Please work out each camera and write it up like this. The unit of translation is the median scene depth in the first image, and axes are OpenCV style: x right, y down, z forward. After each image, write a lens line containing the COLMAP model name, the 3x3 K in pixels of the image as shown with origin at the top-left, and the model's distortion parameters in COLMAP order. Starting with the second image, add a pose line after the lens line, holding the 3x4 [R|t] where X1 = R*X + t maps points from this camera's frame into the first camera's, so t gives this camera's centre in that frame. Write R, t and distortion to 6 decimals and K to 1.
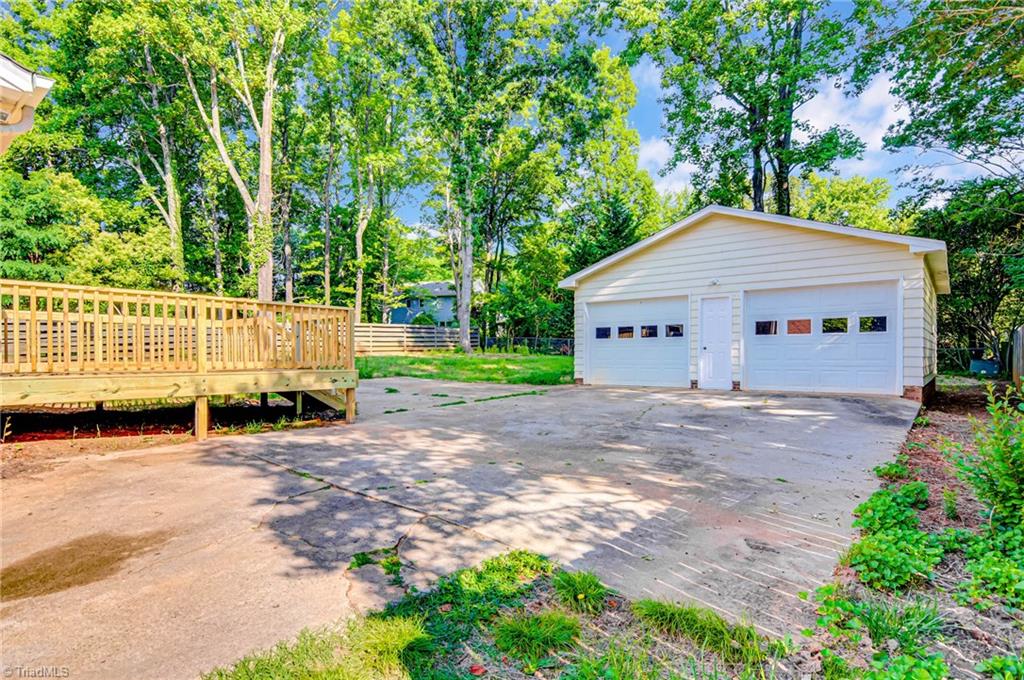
lens RADIAL K [[541.6, 0, 510.3], [0, 541.6, 361.6], [0, 0, 1]] dist [0.018516, -0.017332]
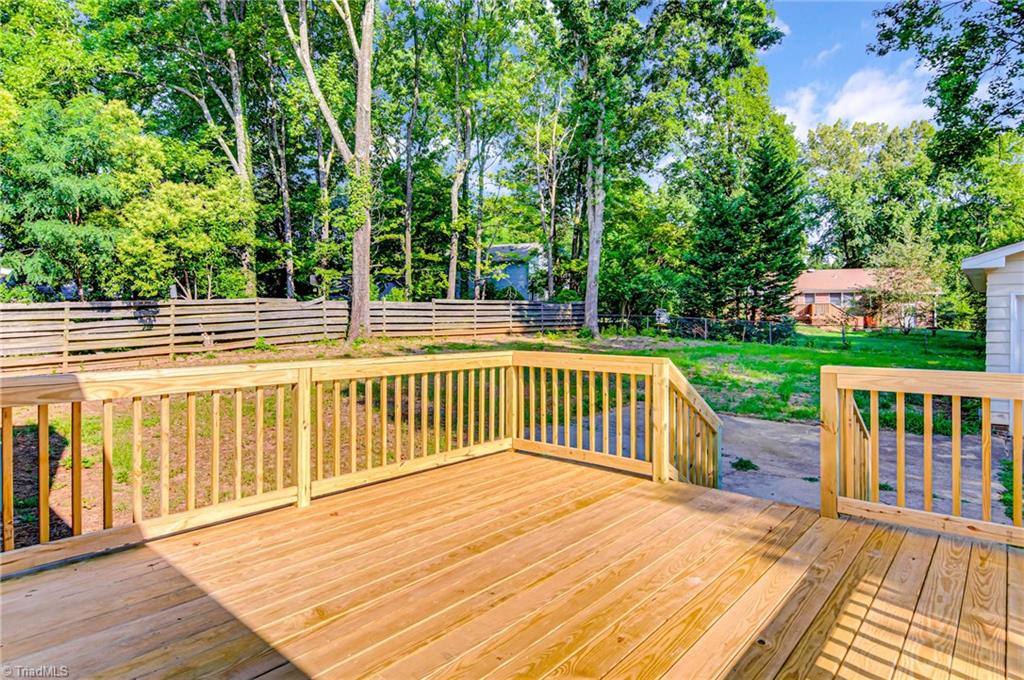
lens RADIAL K [[550.6, 0, 511.6], [0, 550.6, 321.3], [0, 0, 1]] dist [0.021653, -0.020756]
pose [[0.999698, 0.007173, -0.023509, -0.259683], [-0.007314, 0.999956, -0.005906, -0.048778], [0.023465, 0.006077, 0.999706, 0.261752]]
